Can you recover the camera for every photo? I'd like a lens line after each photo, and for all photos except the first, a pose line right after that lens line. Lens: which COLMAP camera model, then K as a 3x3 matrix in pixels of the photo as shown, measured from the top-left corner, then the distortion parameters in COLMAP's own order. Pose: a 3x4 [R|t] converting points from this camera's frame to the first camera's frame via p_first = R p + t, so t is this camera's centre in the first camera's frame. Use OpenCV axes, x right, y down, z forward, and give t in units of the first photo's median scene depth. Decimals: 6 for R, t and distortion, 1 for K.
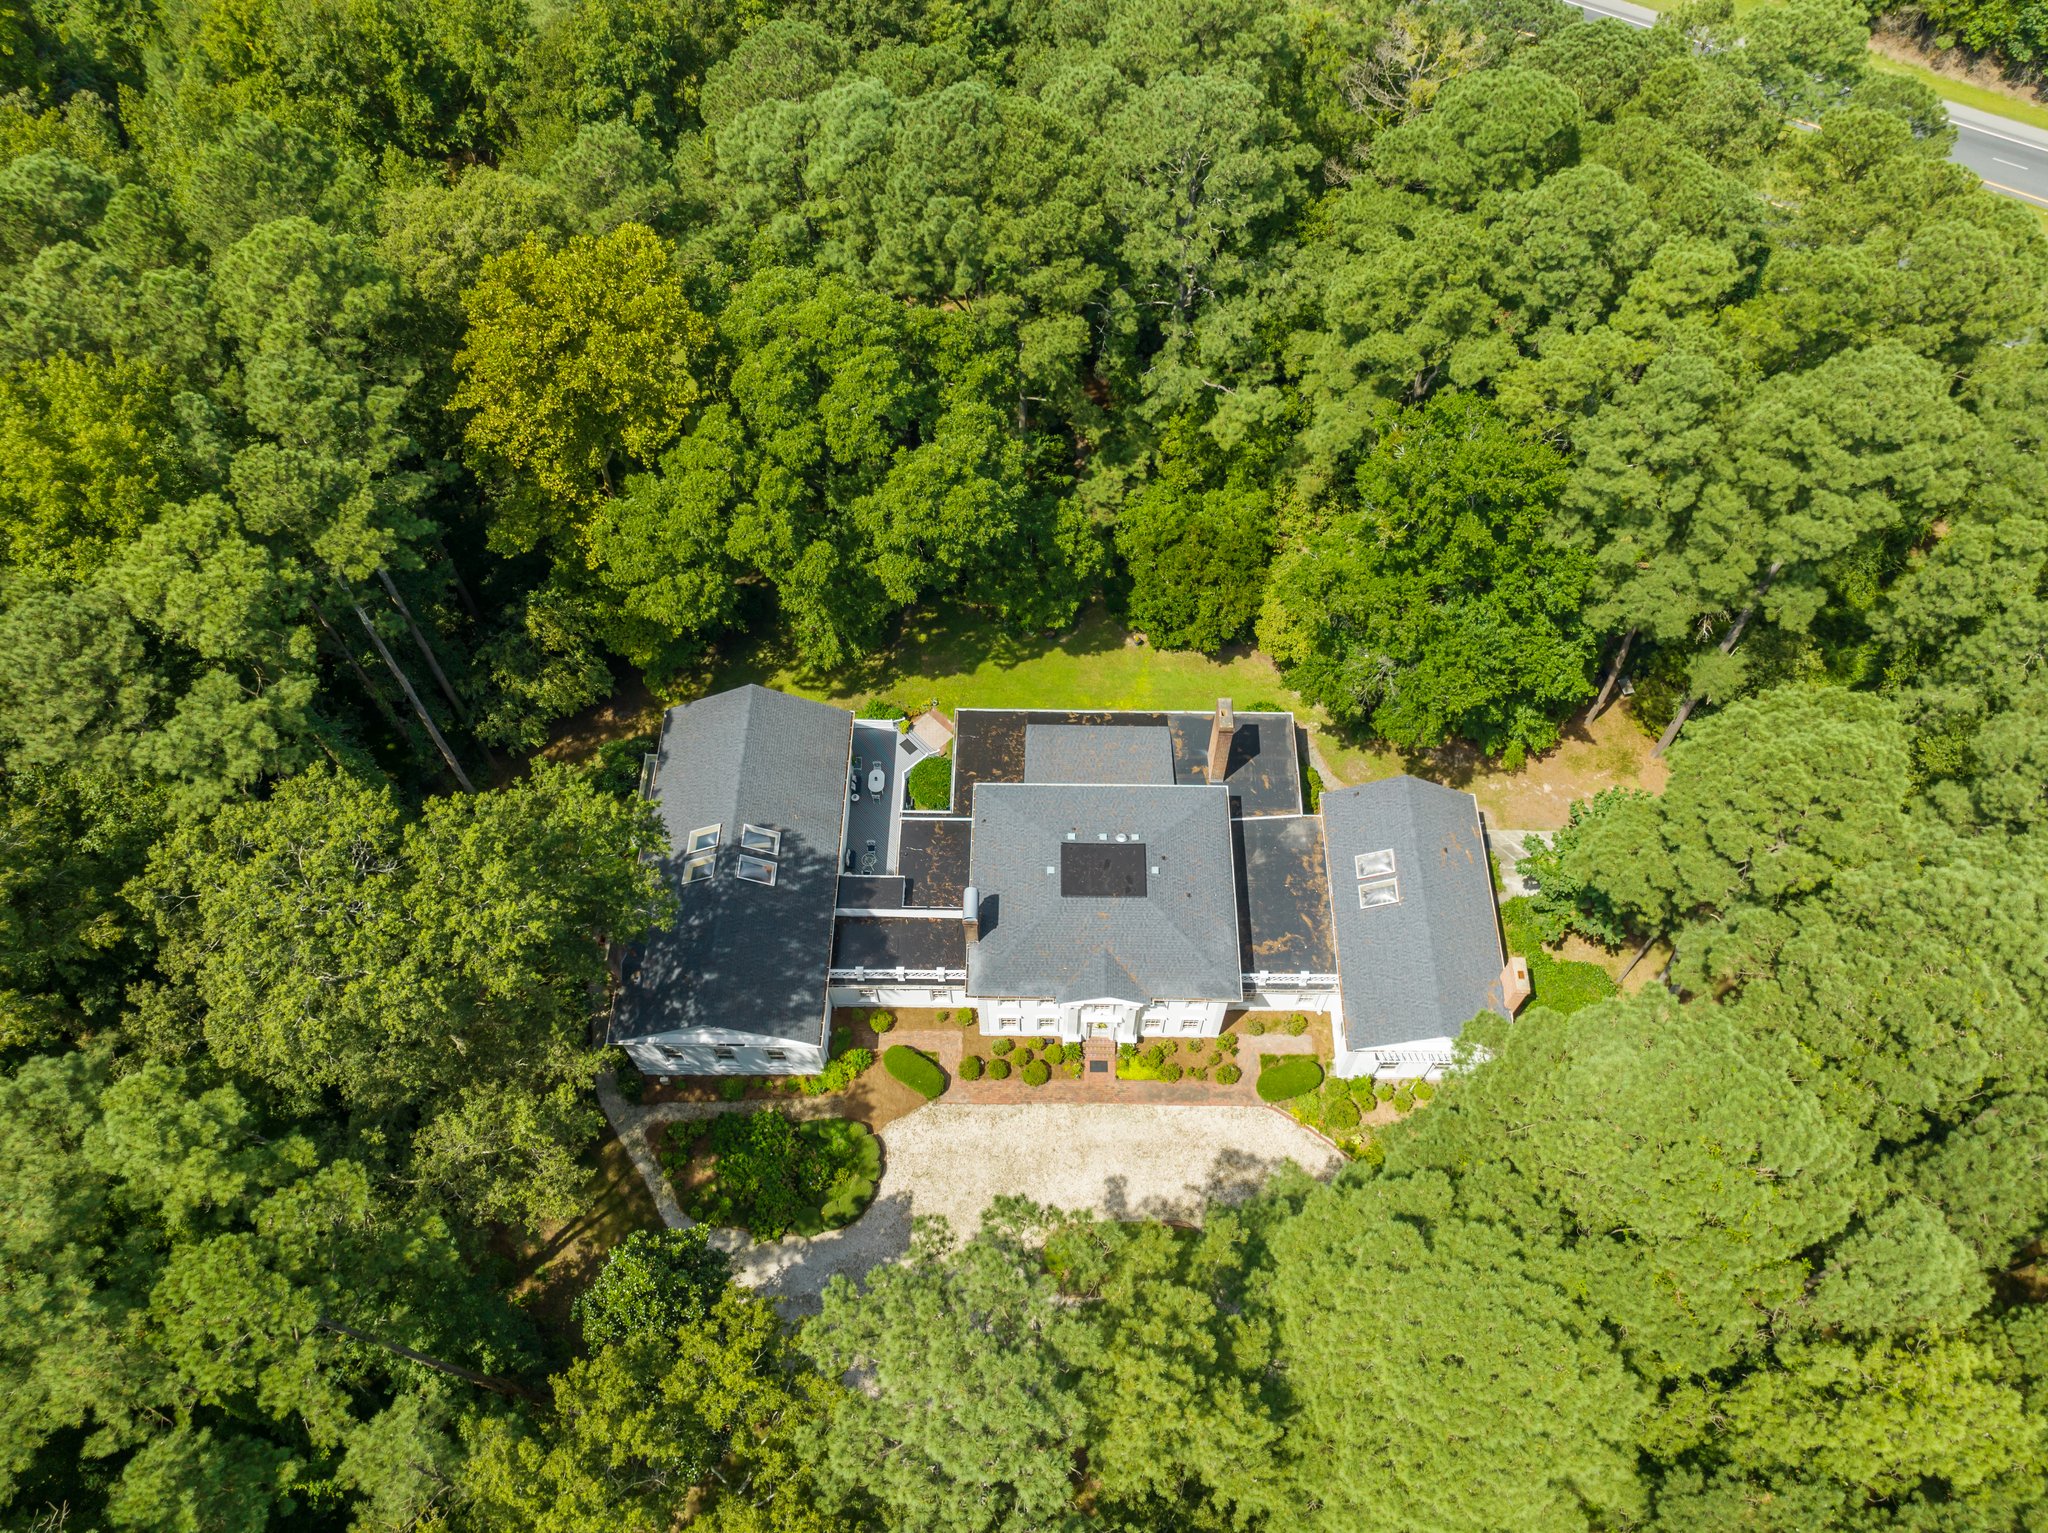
lens RADIAL K [[1430.2, 0, 1023.1], [0, 1430.2, 758.2], [0, 0, 1]] dist [-0.045377, 0.013521]
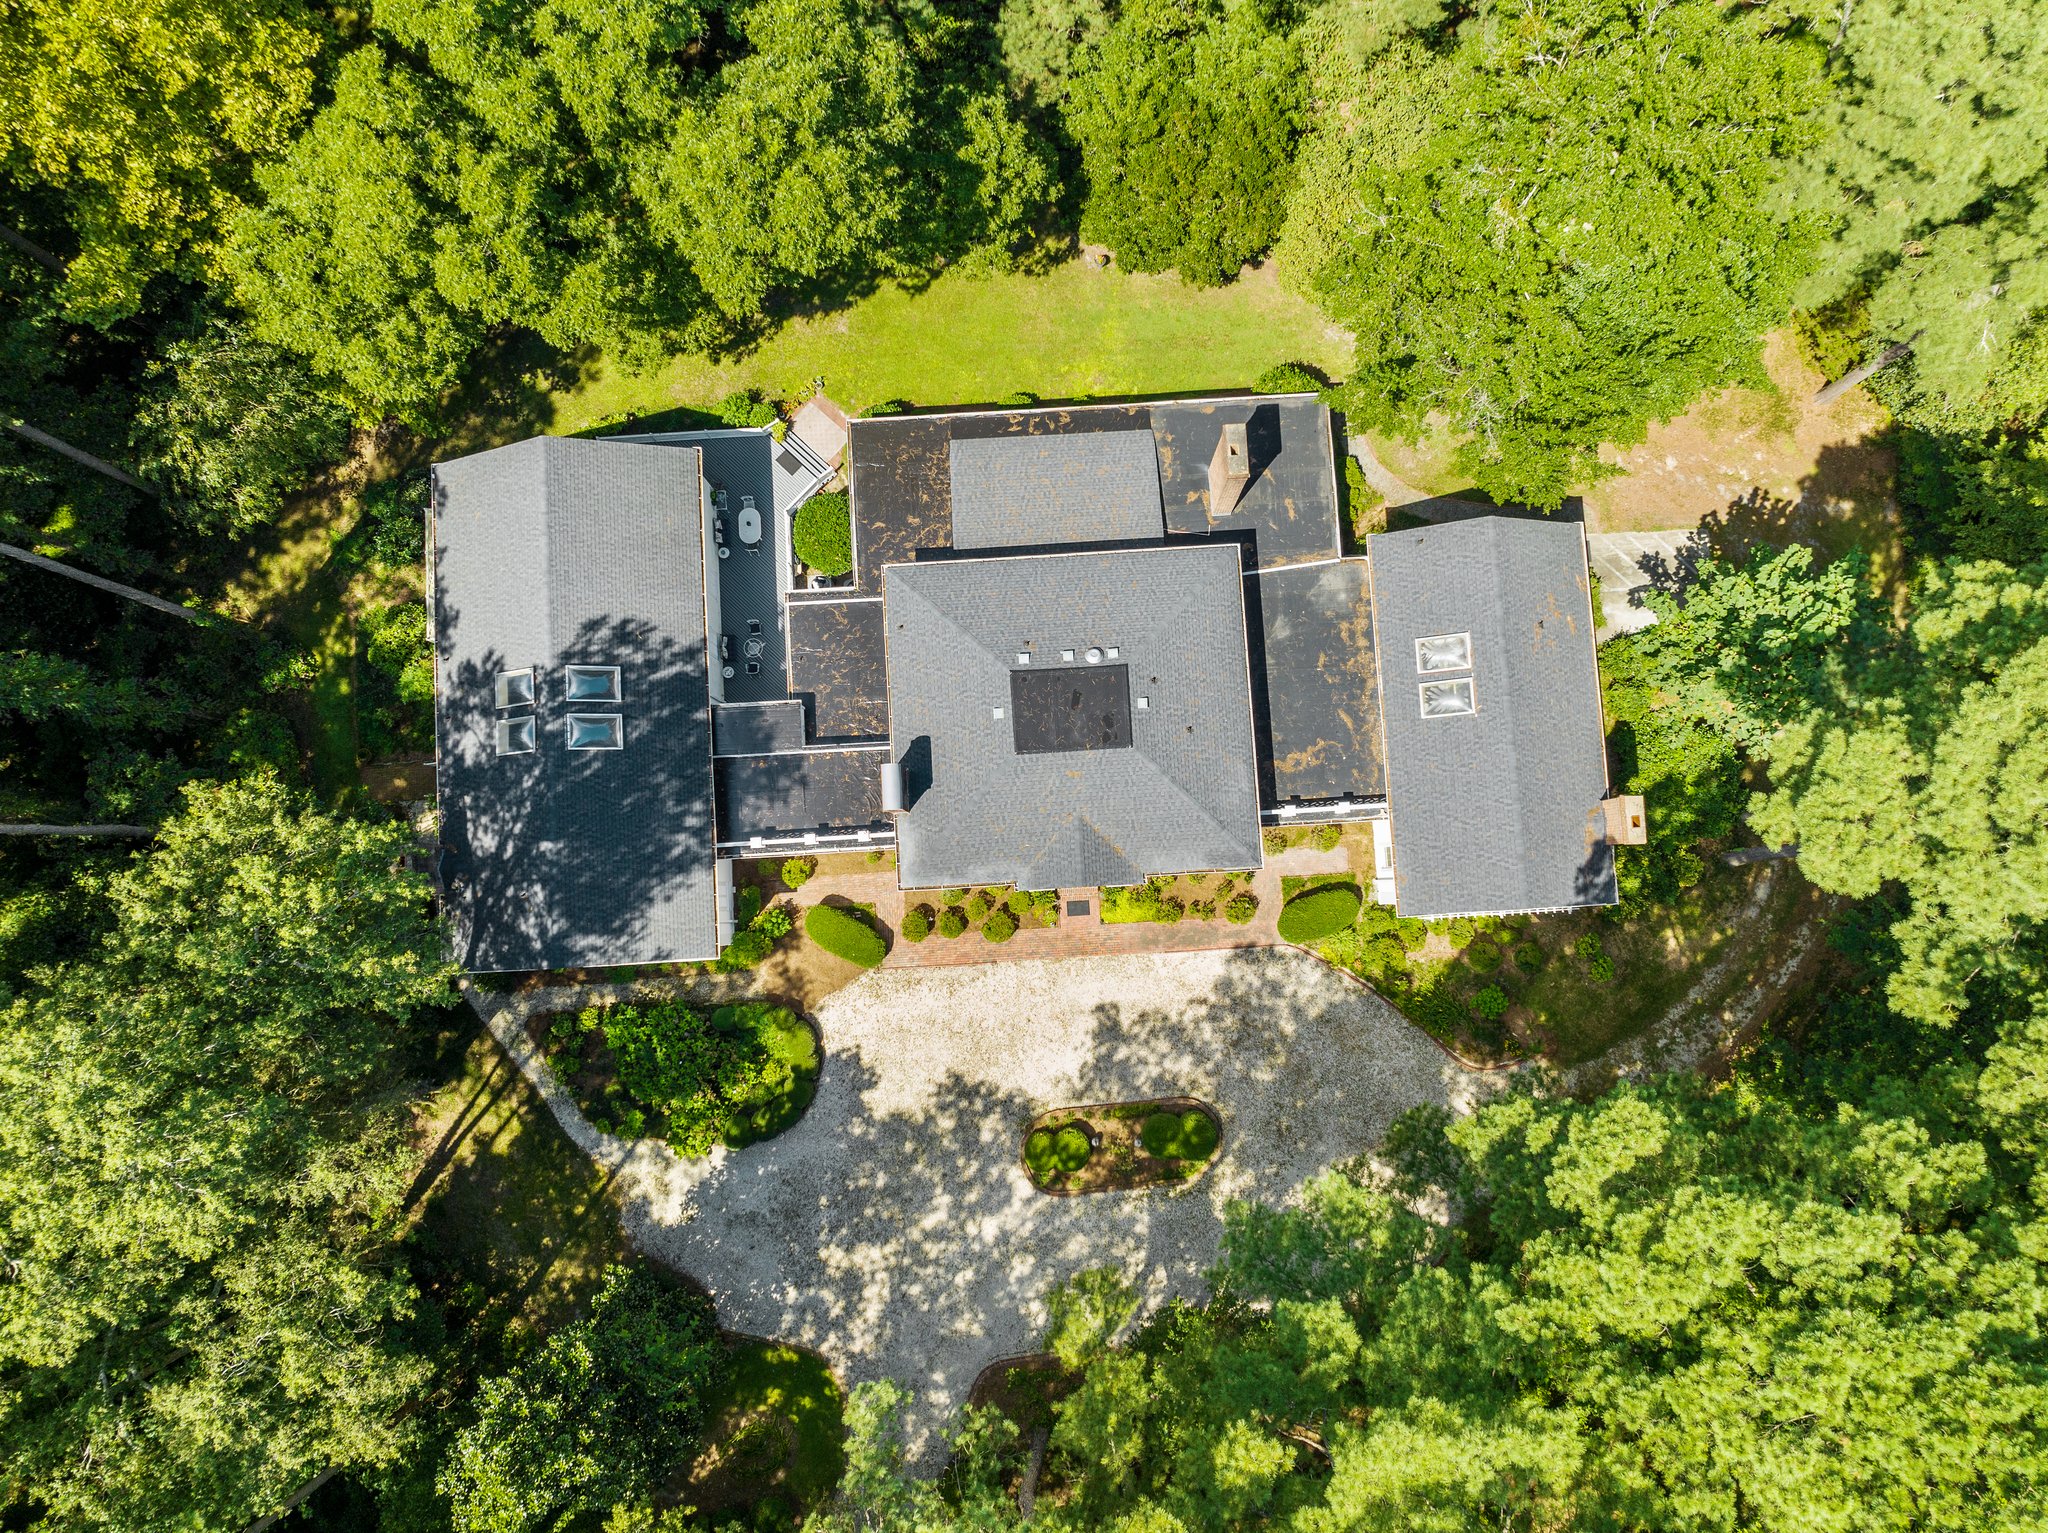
lens RADIAL K [[1430.2, 0, 1030.4], [0, 1430.2, 772.3], [0, 0, 1]] dist [-0.045377, 0.013521]
pose [[0.997086, -0.076243, 0.002558, 0.029955], [0.066888, 0.889876, 0.451272, -0.208220], [-0.036683, -0.449786, 0.892383, 0.326004]]
